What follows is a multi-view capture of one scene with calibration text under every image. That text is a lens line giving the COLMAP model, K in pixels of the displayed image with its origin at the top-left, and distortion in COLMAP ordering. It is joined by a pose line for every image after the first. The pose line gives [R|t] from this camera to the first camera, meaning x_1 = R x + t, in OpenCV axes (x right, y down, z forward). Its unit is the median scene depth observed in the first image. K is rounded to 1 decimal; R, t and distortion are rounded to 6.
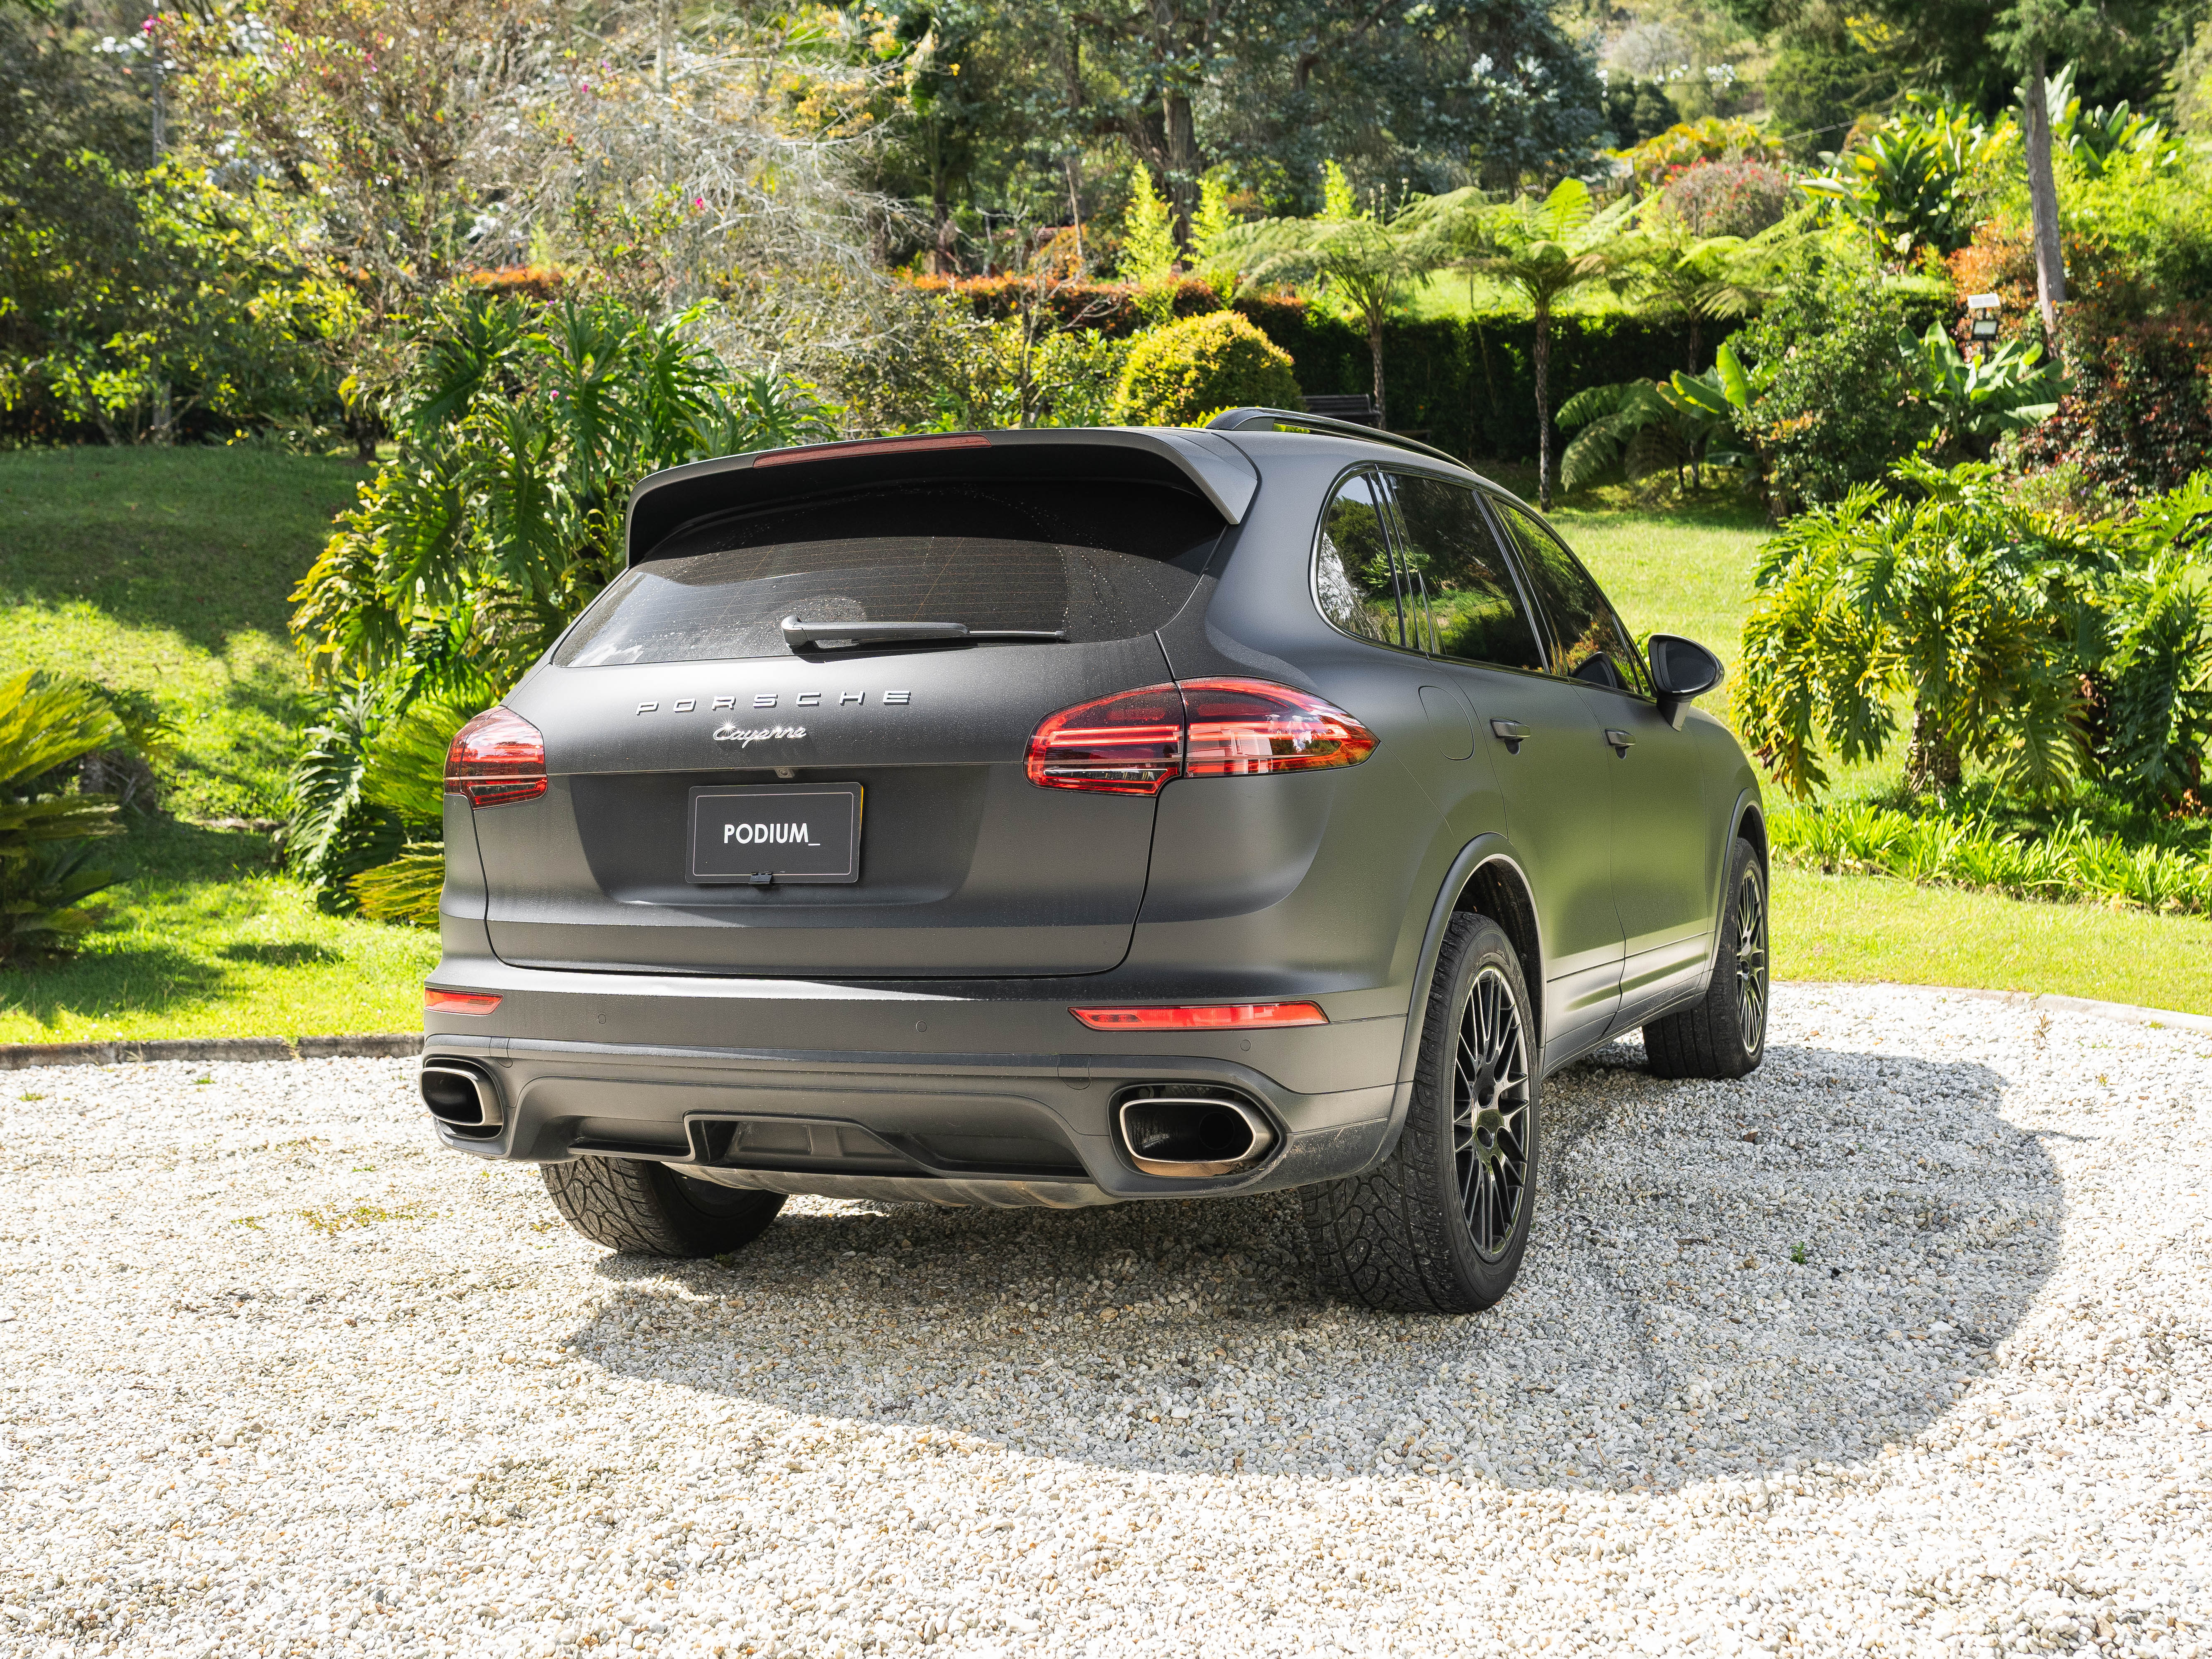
lens RADIAL K [[2395.3, 0, 1103.5], [0, 2395.3, 835.4], [0, 0, 1]] dist [0.004804, 0.000000]
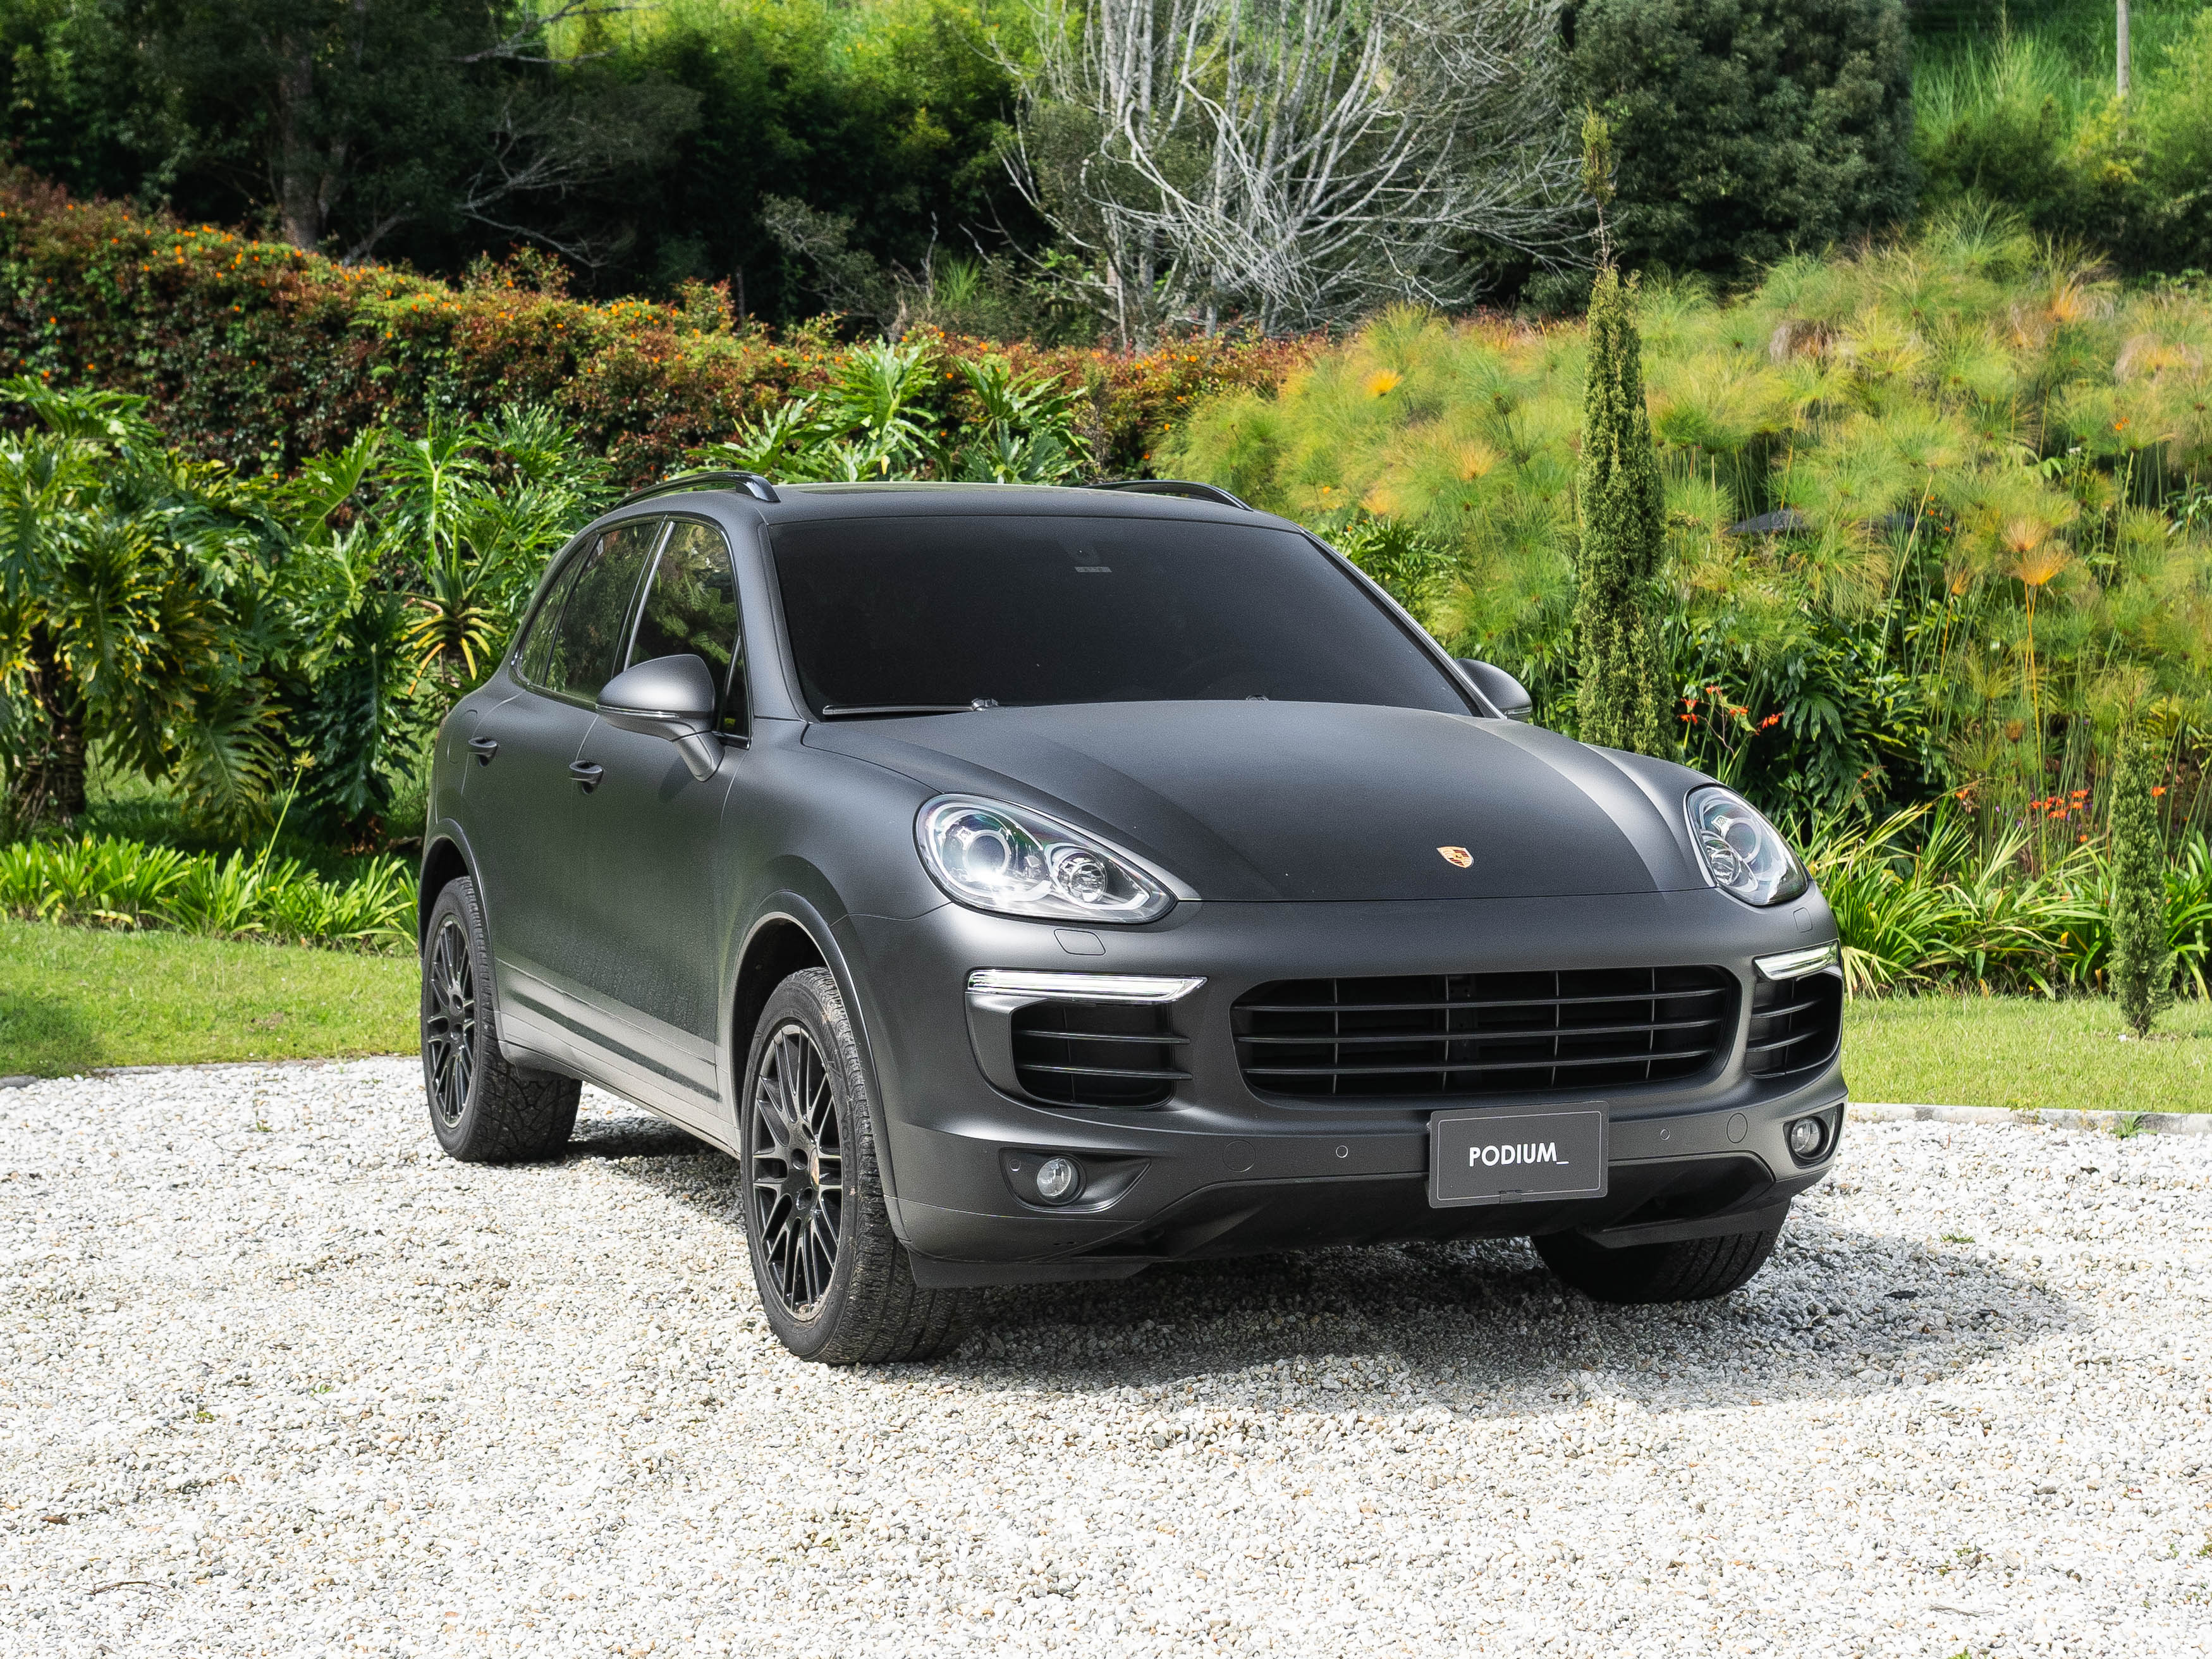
lens RADIAL K [[3674.9, 0, 1110.5], [0, 3674.9, 819.7], [0, 0, 1]] dist [0.007506, 0.000000]
pose [[0.665905, -0.001230, 0.746036, -0.159003], [0.013335, 0.999859, -0.010254, -0.001143], [-0.745918, 0.016777, 0.665827, -0.009079]]
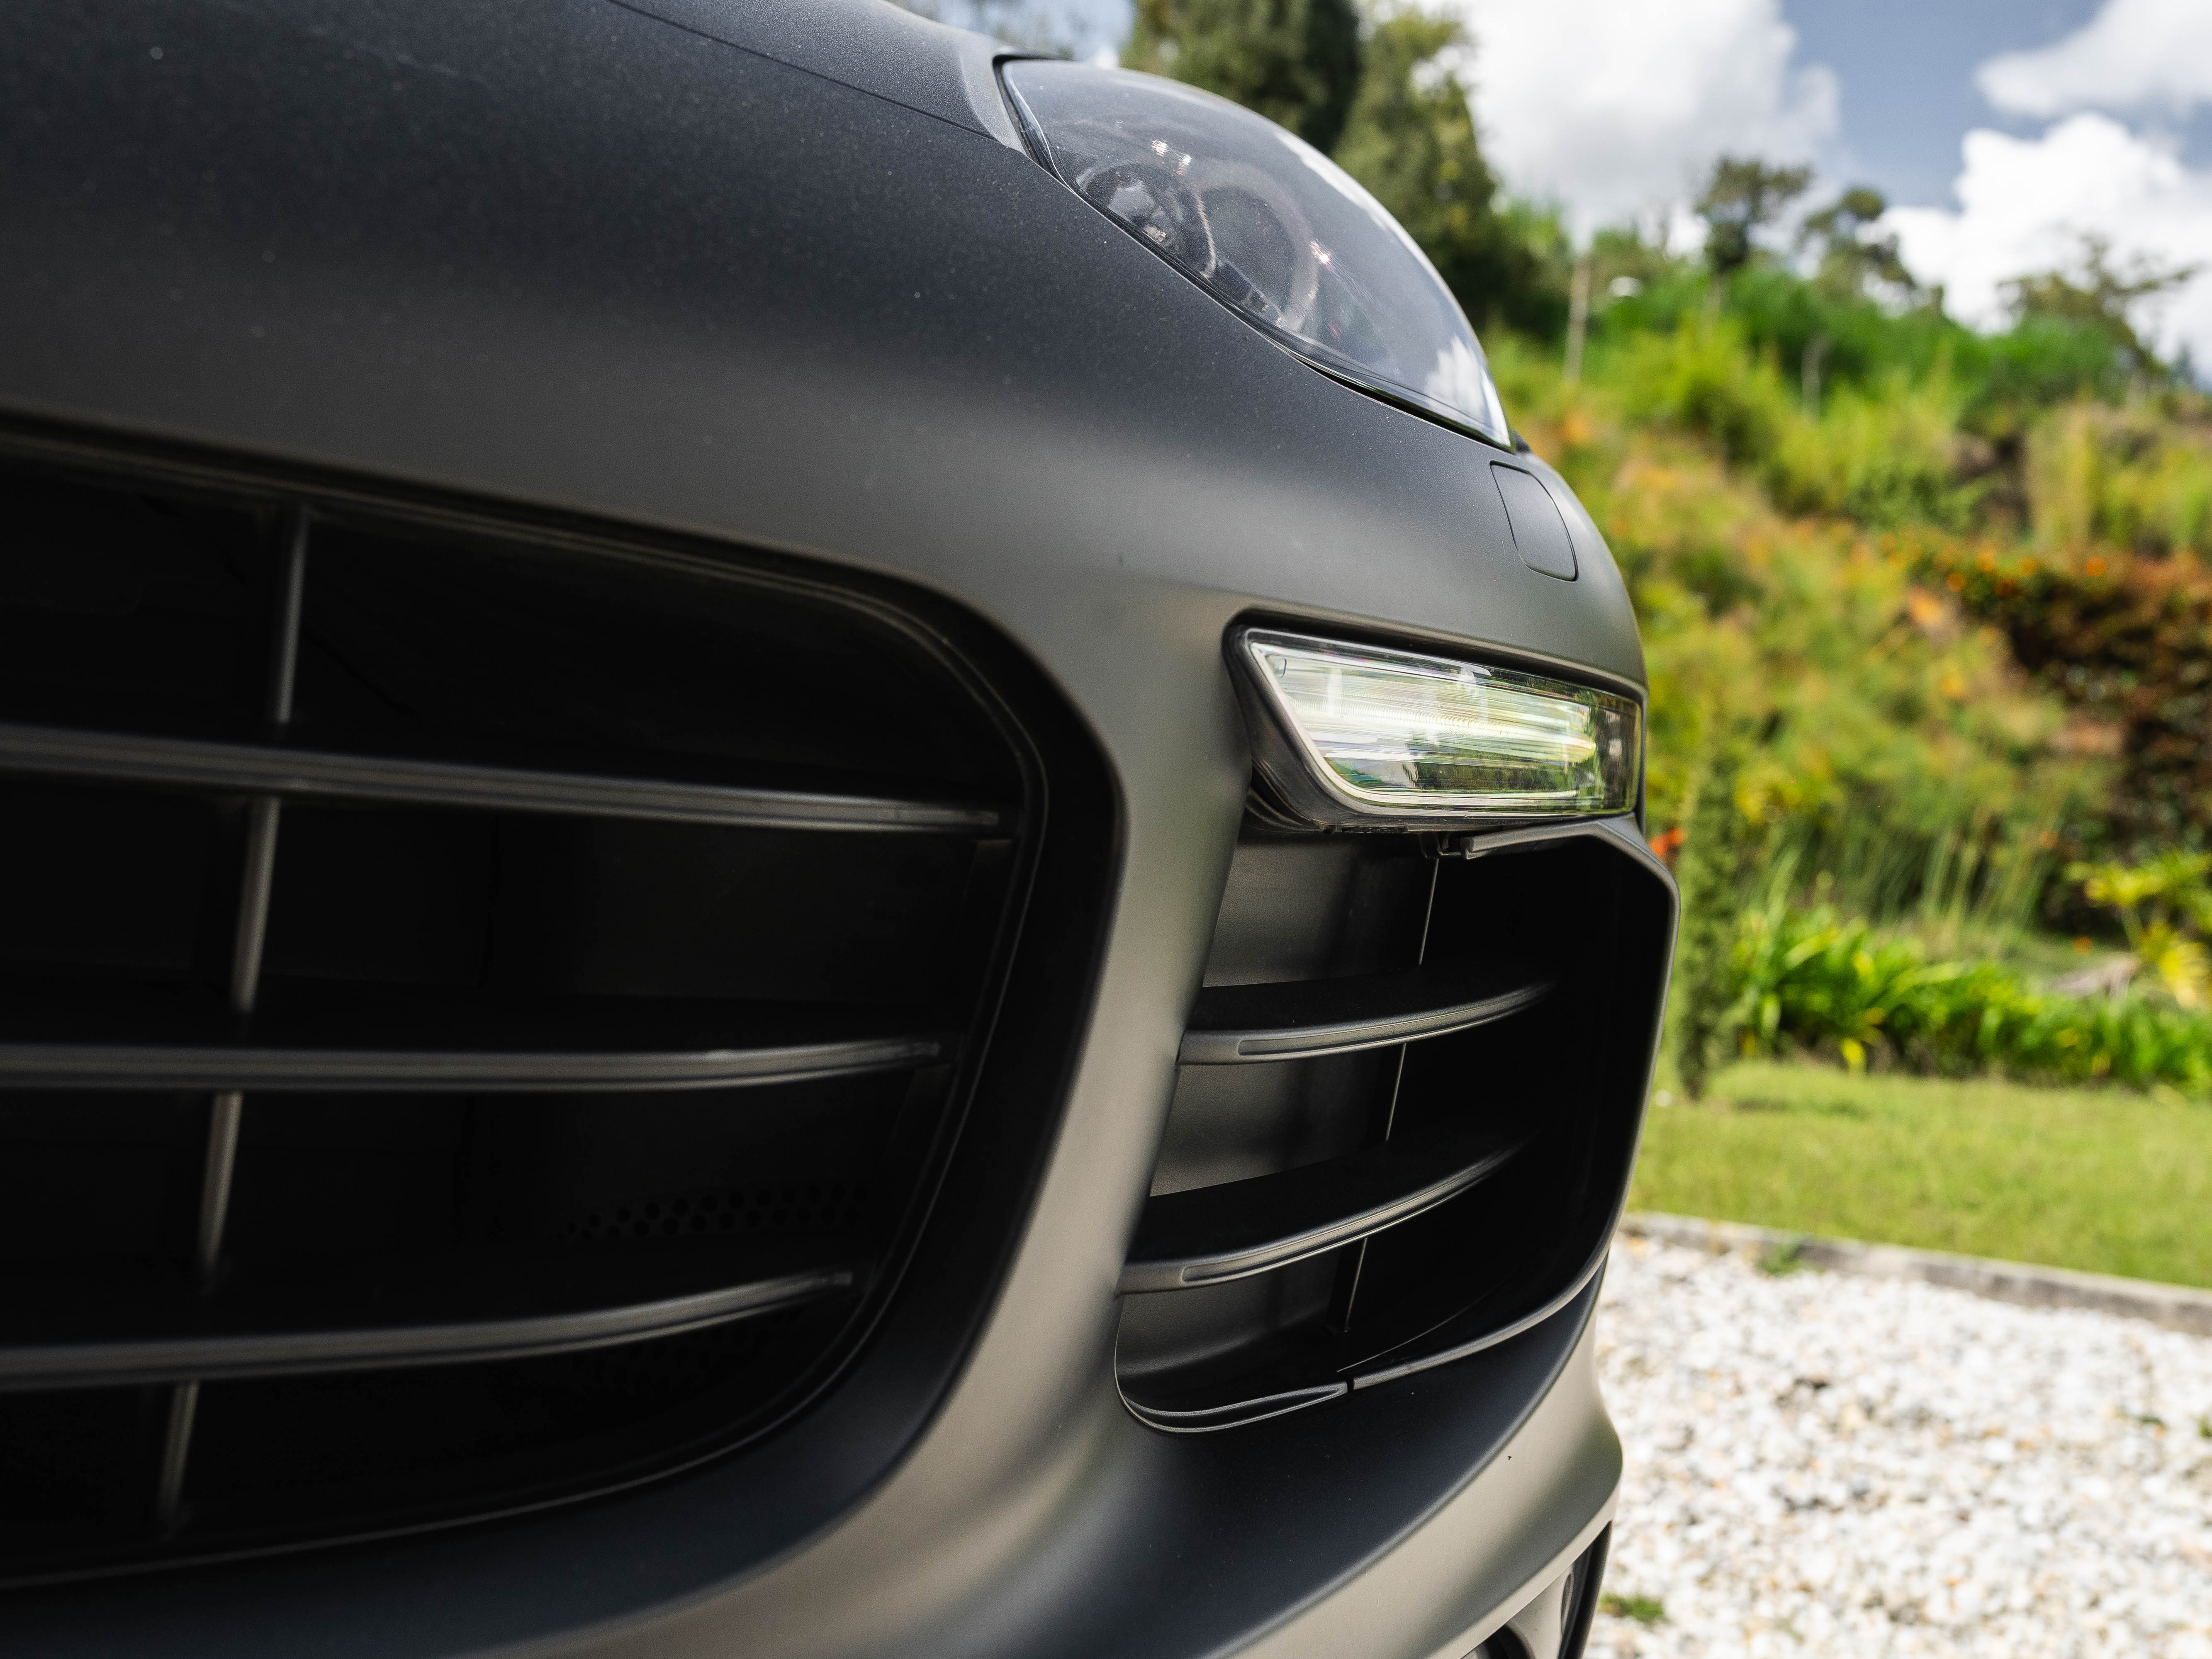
lens RADIAL K [[2395.3, 0, 1111.0], [0, 2395.3, 830.8], [0, 0, 1]] dist [0.004804, 0.000000]
pose [[0.575782, 0.078695, 0.813807, 0.027234], [-0.088993, 0.995475, -0.033298, 0.008557], [-0.812745, -0.053251, 0.580181, 0.105192]]
